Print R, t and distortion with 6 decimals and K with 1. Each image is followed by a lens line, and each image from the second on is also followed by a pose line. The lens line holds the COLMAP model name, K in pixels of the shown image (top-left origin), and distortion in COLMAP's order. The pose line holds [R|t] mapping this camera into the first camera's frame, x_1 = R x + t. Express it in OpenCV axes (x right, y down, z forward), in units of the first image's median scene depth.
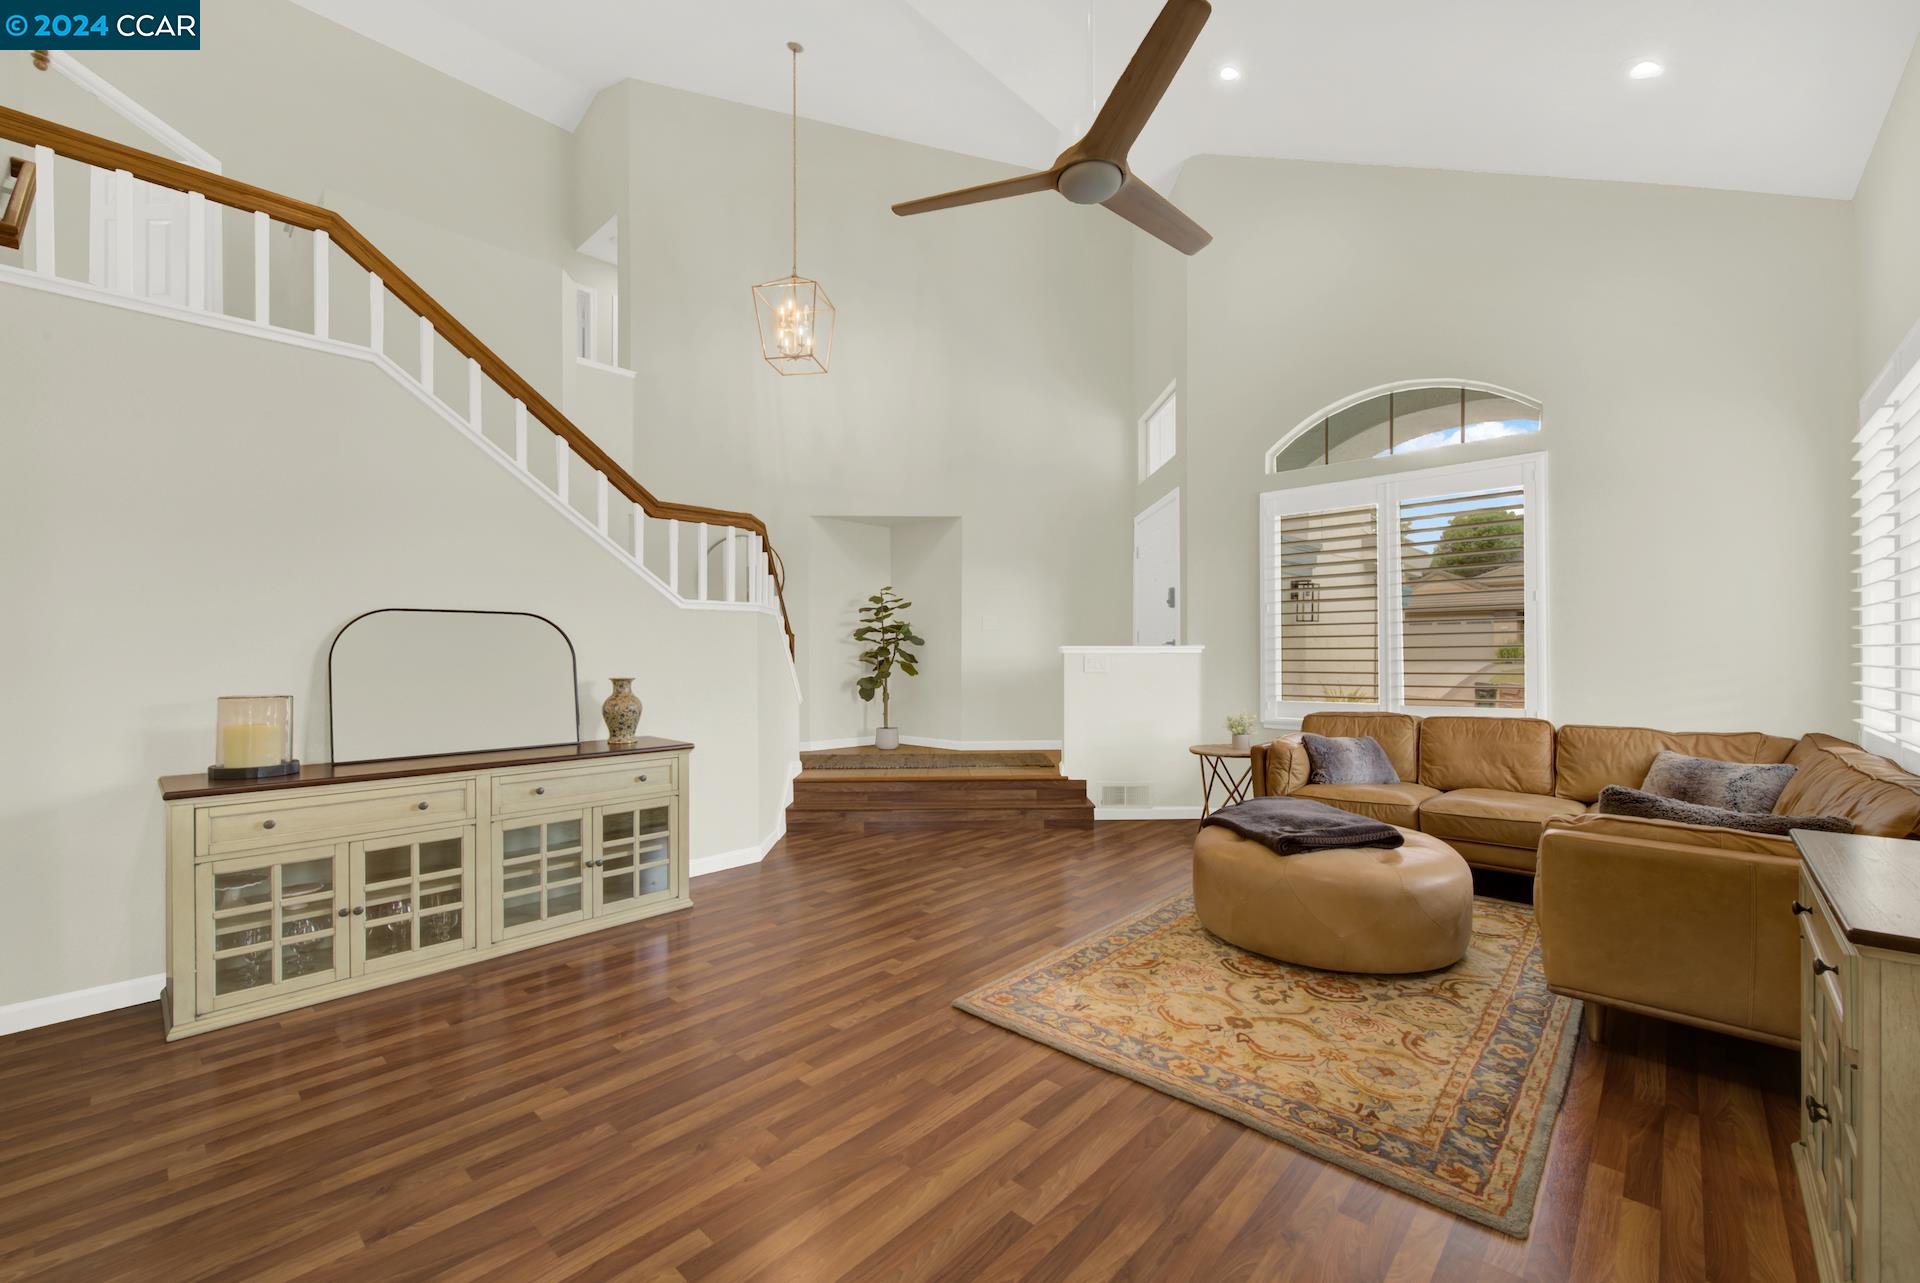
lens RADIAL K [[772.4, 0, 962.8], [0, 772.4, 650.7], [0, 0, 1]] dist [0.009503, -0.005216]
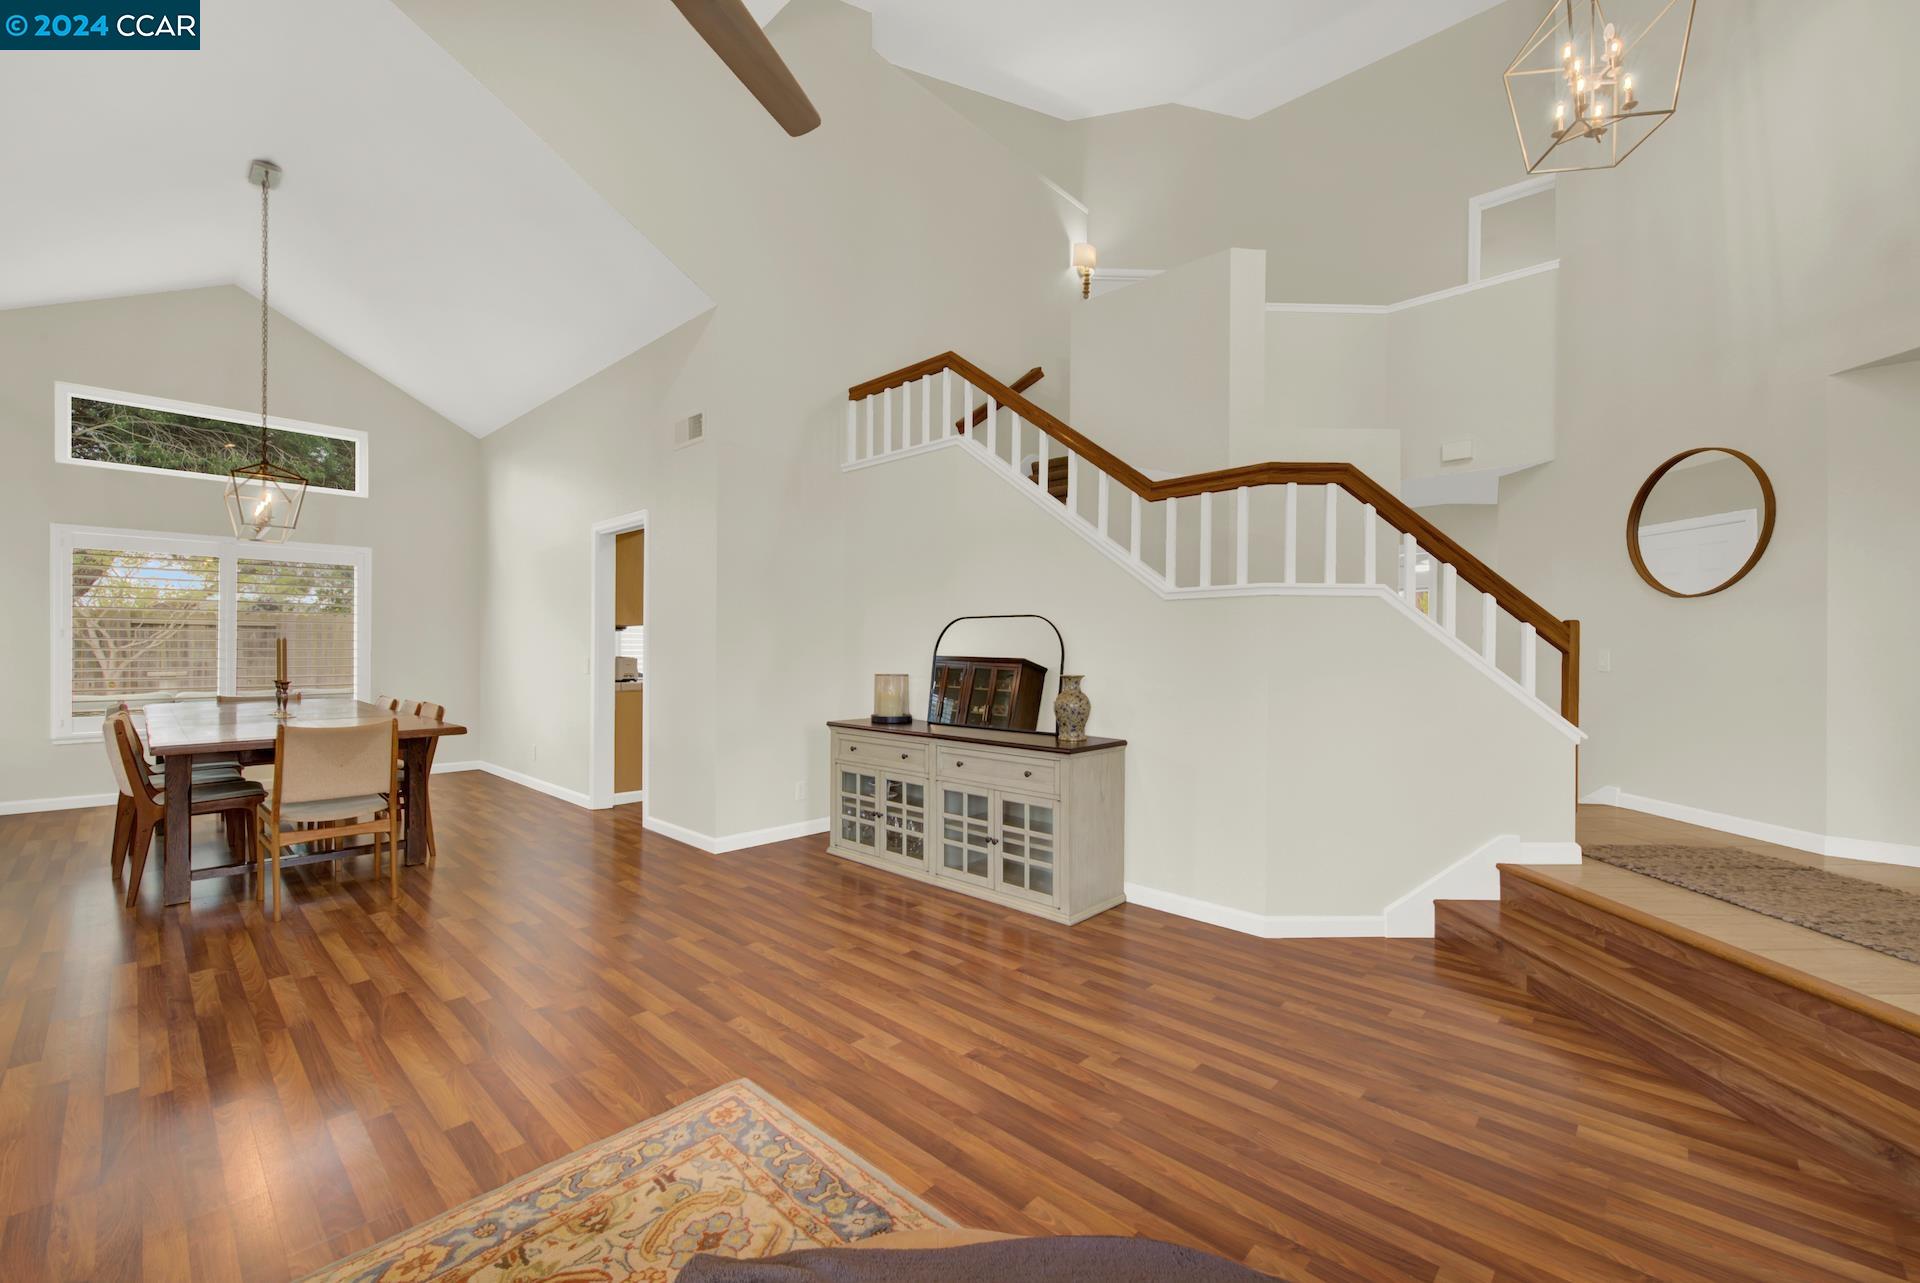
lens RADIAL K [[772.4, 0, 962.8], [0, 772.4, 650.7], [0, 0, 1]] dist [0.009503, -0.005216]
pose [[0.001607, 0.005596, -0.999983, 0.698623], [-0.002575, 0.999981, 0.005592, -0.001970], [0.999995, 0.002566, 0.001621, 1.070572]]
